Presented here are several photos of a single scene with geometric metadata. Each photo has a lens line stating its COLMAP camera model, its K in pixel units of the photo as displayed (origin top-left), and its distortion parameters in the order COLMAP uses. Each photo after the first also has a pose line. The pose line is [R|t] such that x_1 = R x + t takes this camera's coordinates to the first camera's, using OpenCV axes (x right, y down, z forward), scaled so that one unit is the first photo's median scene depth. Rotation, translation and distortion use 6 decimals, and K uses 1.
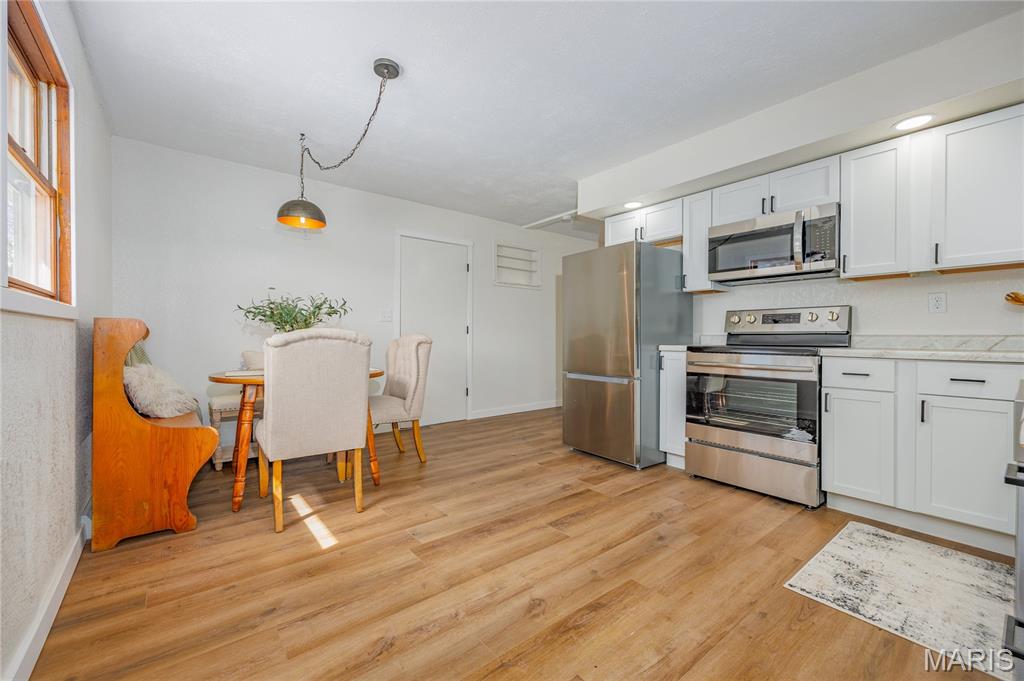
lens RADIAL K [[420.0, 0, 513.6], [0, 420.0, 339.8], [0, 0, 1]] dist [0.002967, 0.000006]
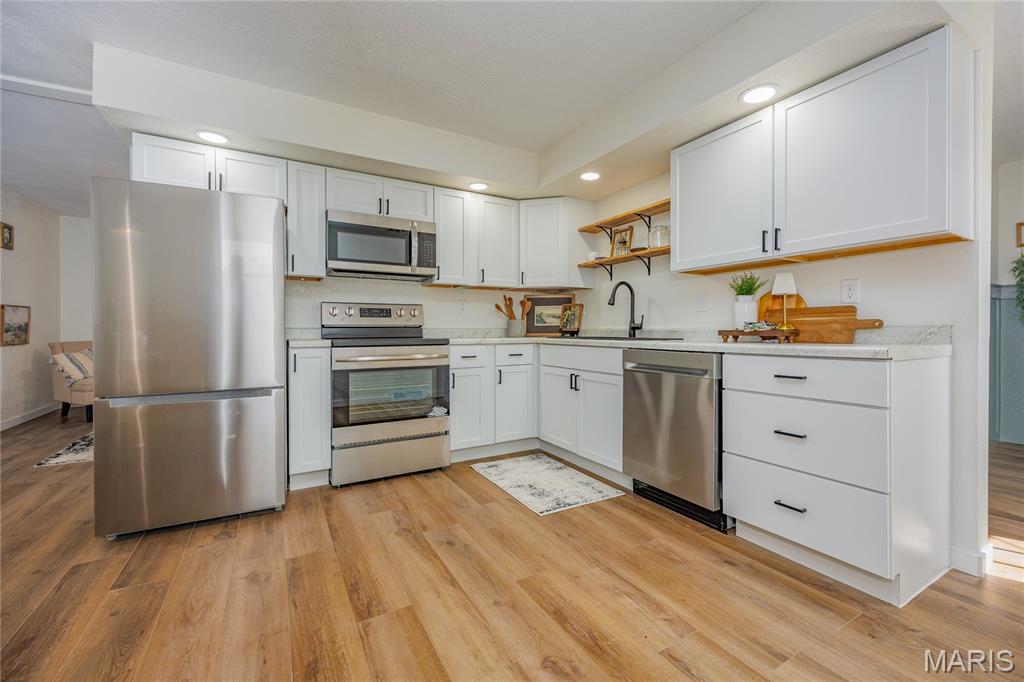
lens RADIAL K [[420.0, 0, 513.1], [0, 420.0, 331.9], [0, 0, 1]] dist [0.002967, 0.000006]
pose [[0.146973, -0.007548, 0.989112, -0.494985], [0.009298, 0.999937, 0.006249, -0.005960], [-0.989097, 0.008278, 0.147034, 0.636489]]
